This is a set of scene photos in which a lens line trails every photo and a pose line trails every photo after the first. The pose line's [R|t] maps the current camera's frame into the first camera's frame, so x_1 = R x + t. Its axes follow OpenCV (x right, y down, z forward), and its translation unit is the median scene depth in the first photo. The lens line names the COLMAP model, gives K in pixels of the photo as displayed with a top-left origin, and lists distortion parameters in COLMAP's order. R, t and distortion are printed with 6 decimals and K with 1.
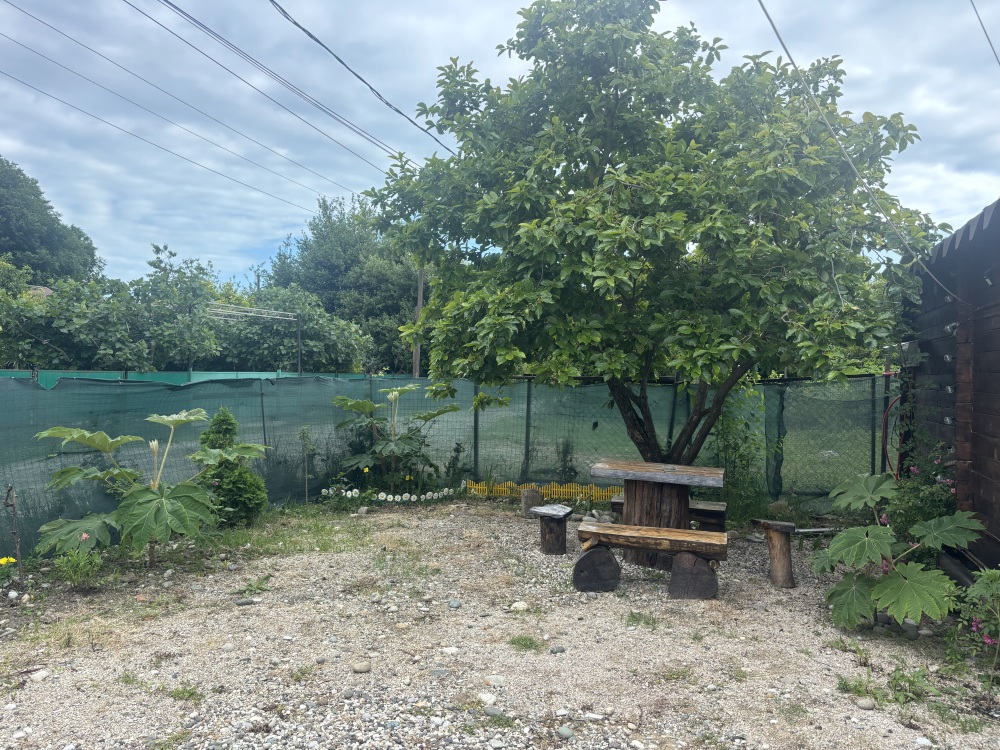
lens RADIAL K [[754.1, 0, 510.2], [0, 754.1, 374.0], [0, 0, 1]] dist [0.061005, -0.070492]
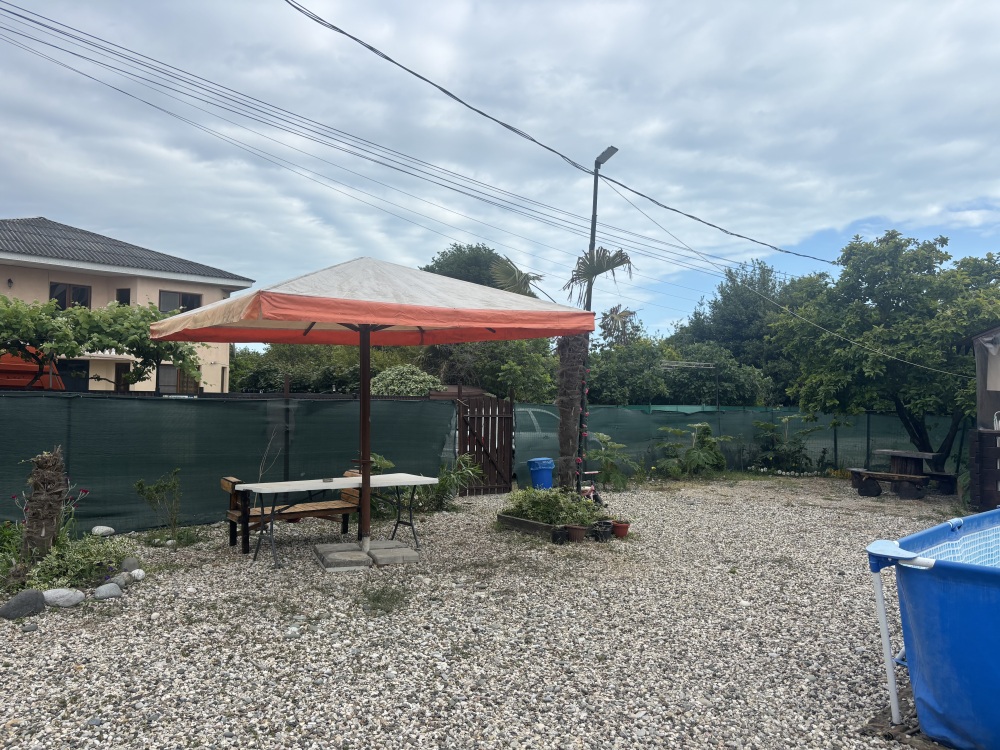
lens RADIAL K [[754.1, 0, 508.0], [0, 754.1, 374.6], [0, 0, 1]] dist [0.061005, -0.070492]
pose [[0.871264, -0.018142, -0.490480, 0.186149], [-0.001234, 0.999233, -0.039151, -0.010698], [0.490814, 0.034716, 0.870573, -1.056884]]
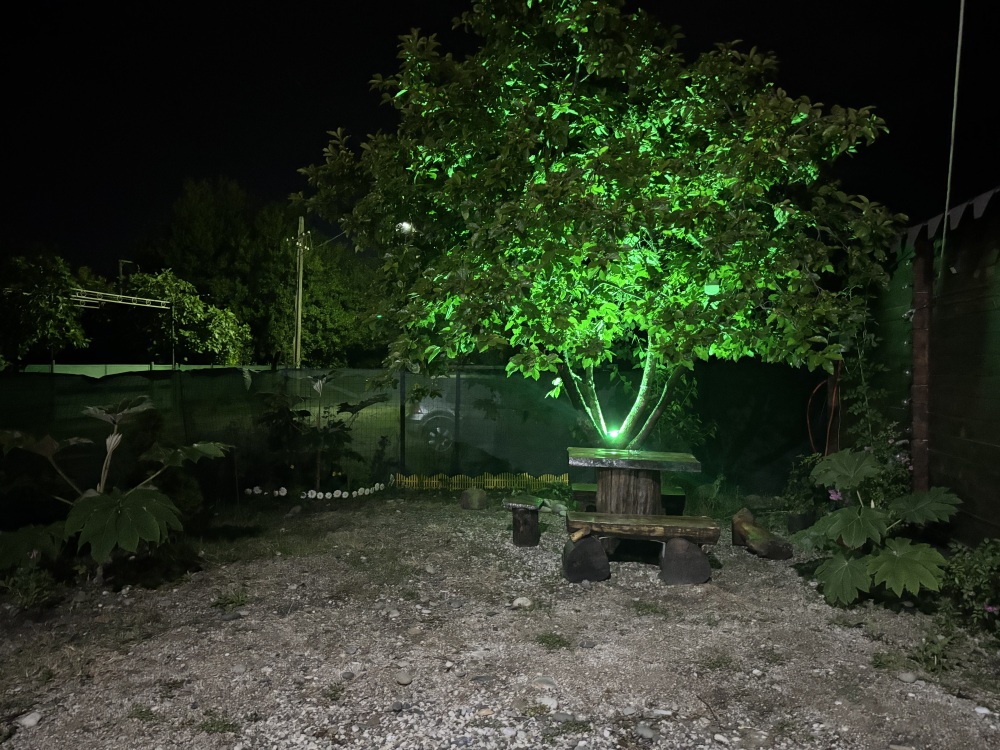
lens RADIAL K [[754.1, 0, 508.3], [0, 754.1, 368.7], [0, 0, 1]] dist [0.061005, -0.070492]
pose [[0.985439, -0.008051, 0.169836, -0.088397], [0.007339, 0.999961, 0.004817, 0.003415], [-0.169868, -0.003501, 0.985461, 0.031441]]
